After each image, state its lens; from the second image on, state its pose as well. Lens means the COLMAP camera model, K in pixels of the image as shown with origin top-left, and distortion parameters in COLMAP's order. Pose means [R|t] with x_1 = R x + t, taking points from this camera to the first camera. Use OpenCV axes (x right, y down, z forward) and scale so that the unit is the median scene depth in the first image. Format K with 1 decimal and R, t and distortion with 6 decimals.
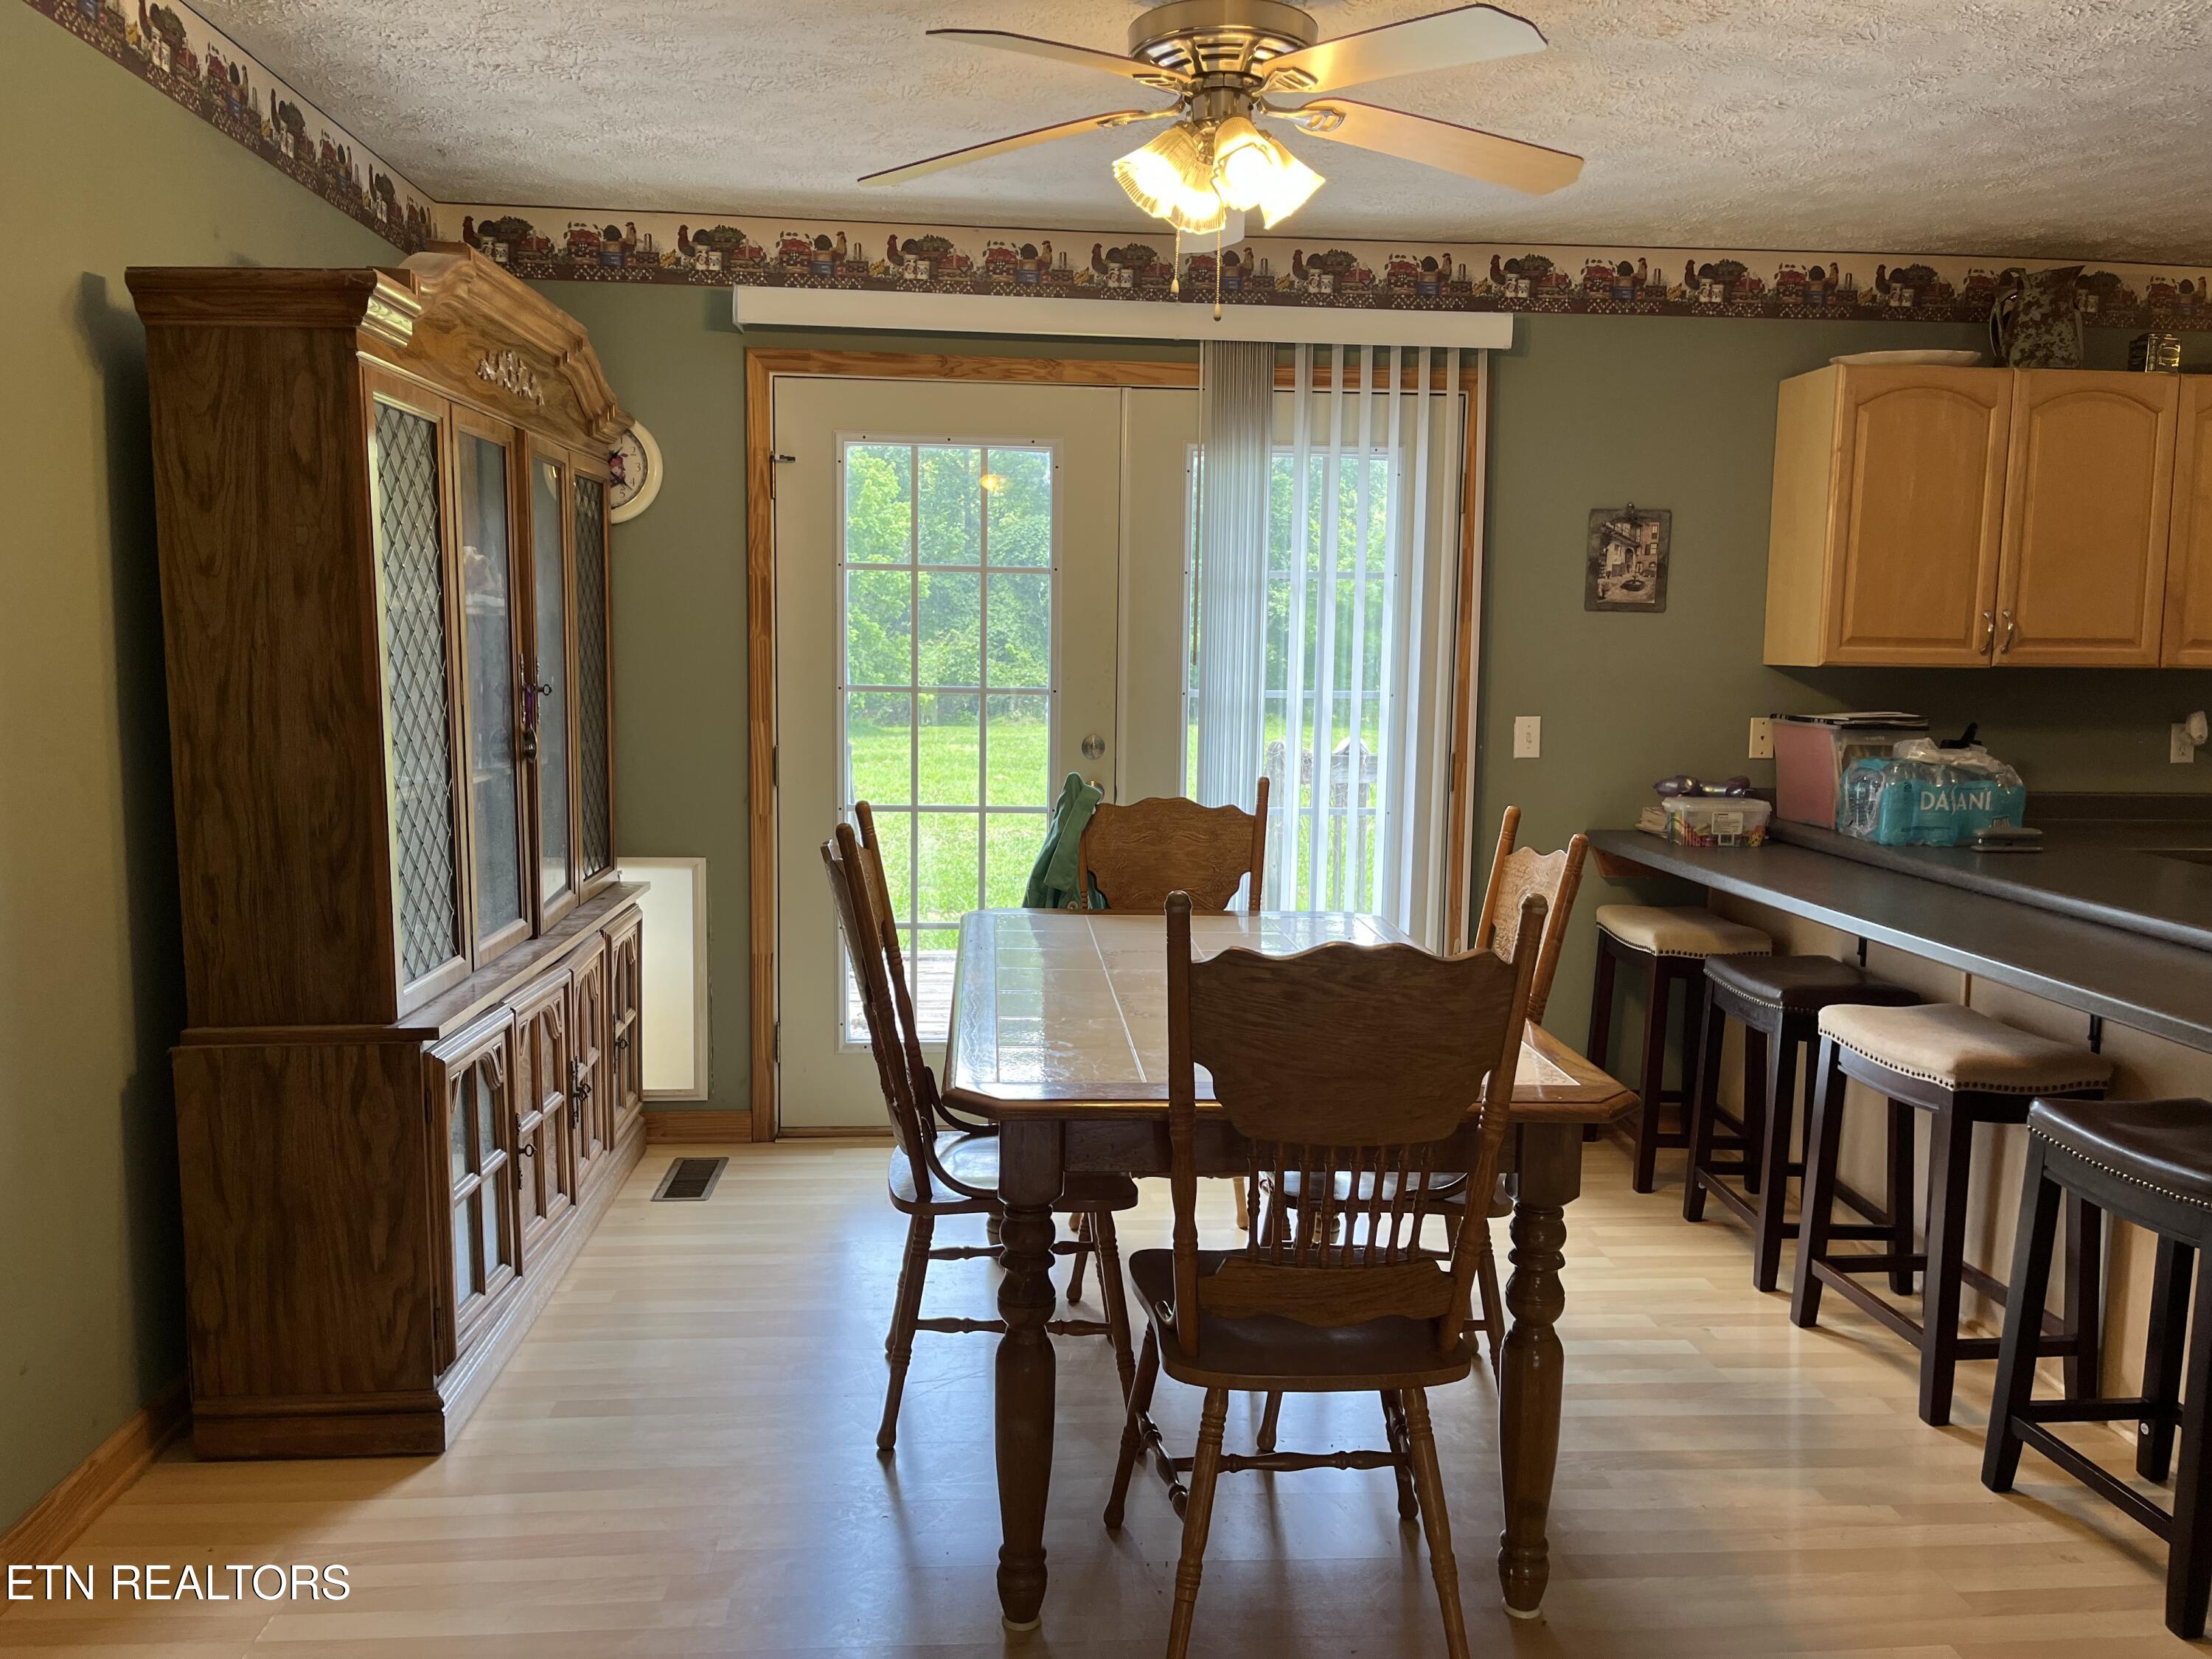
lens RADIAL K [[1676.3, 0, 1106.0], [0, 1676.3, 829.5], [0, 0, 1]] dist [0.020311, 0.002837]
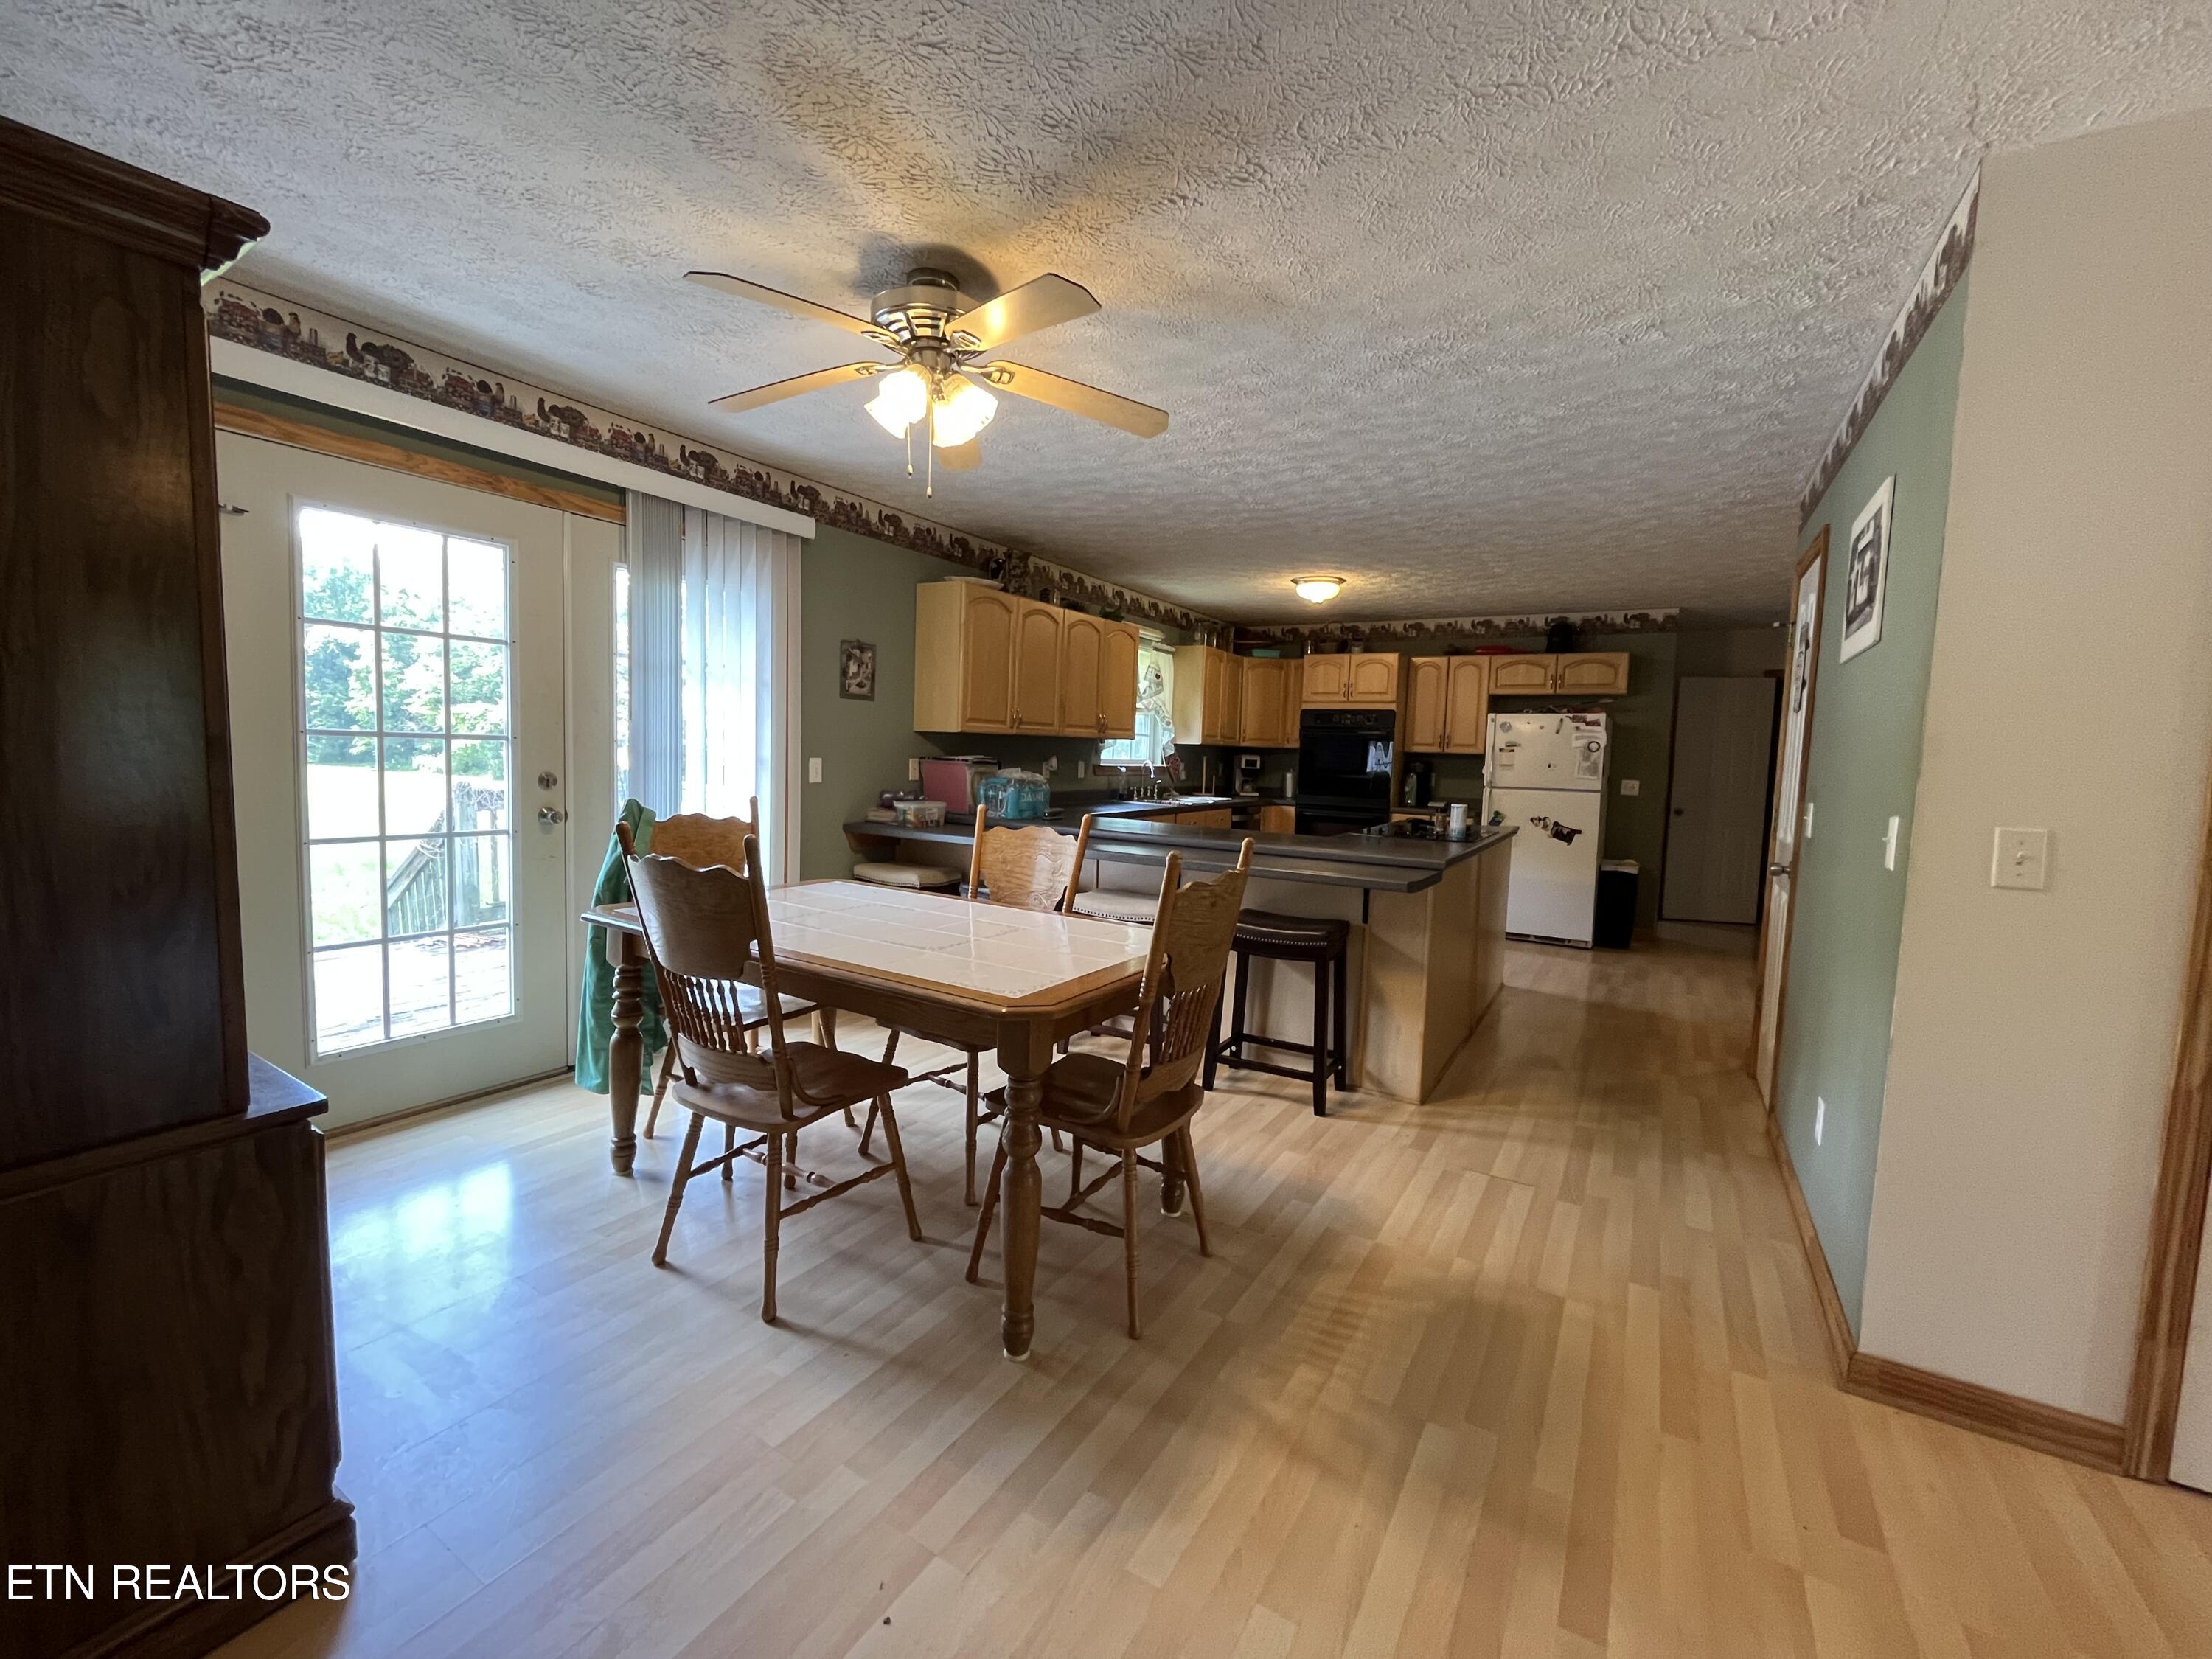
lens RADIAL K [[895.5, 0, 1106.0], [0, 895.5, 829.5], [0, 0, 1]] dist [-0.000833, 0.000012]
pose [[0.591090, -0.065227, 0.803964, -0.324782], [0.060569, 0.997500, 0.036398, -0.010559], [-0.804328, 0.027181, 0.593563, 0.236448]]
